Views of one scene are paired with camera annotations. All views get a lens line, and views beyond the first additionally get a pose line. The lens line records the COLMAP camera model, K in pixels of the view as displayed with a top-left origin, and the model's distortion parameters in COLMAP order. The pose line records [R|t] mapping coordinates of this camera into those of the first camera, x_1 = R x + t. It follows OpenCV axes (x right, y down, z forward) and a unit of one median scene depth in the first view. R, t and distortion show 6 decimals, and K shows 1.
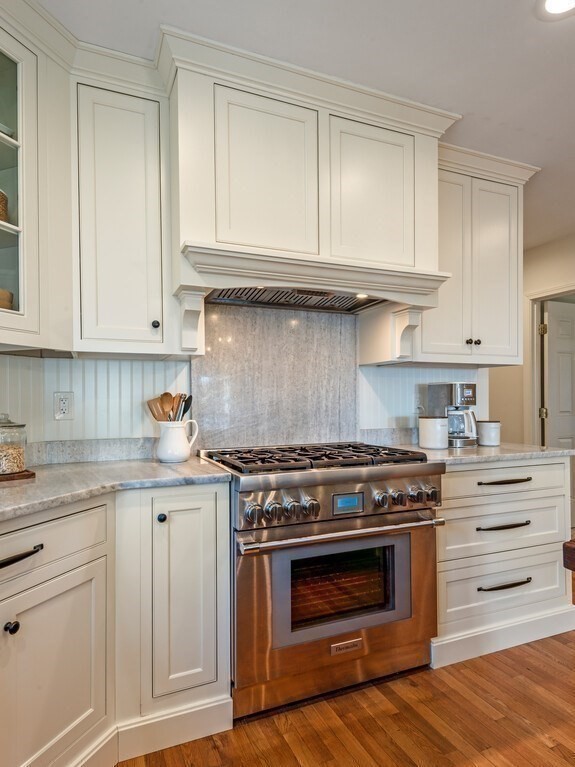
lens RADIAL K [[491.5, 0, 287.5], [0, 491.5, 383.5], [0, 0, 1]] dist [0.025088, -0.000667]
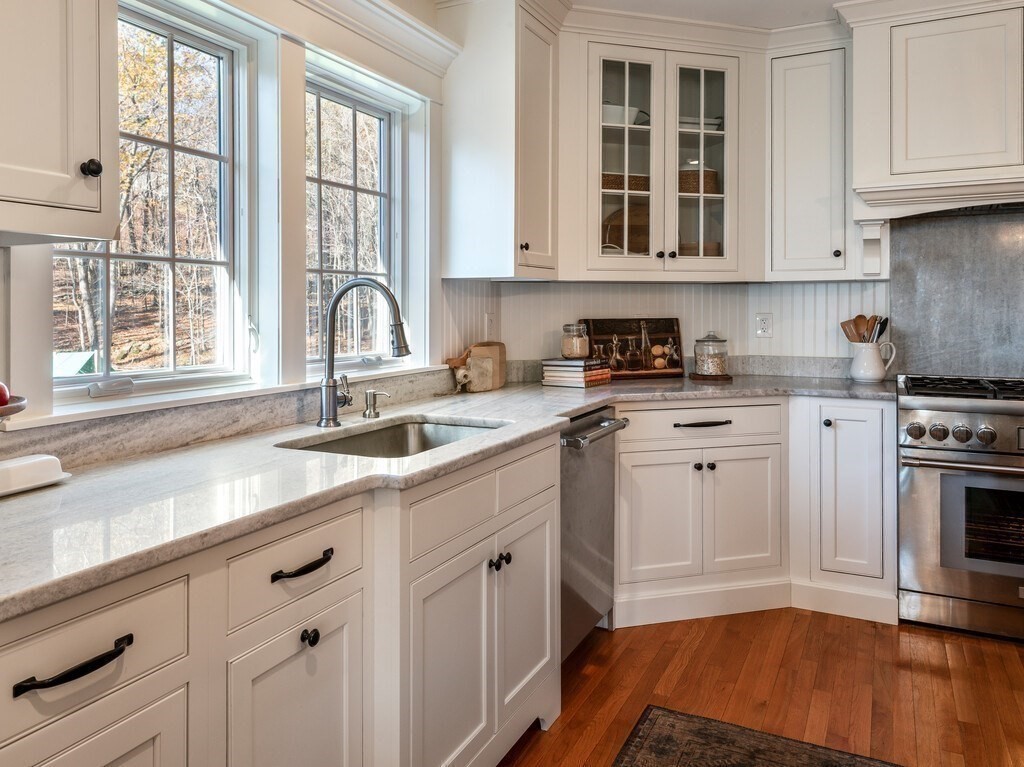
lens RADIAL K [[858.8, 0, 512.0], [0, 858.8, 383.5], [0, 0, 1]] dist [-0.000831, -0.000531]
pose [[0.694529, 0.070130, -0.716038, 0.602936], [0.018240, 0.993202, 0.114968, -0.064304], [0.719233, -0.092909, 0.688529, -0.841483]]
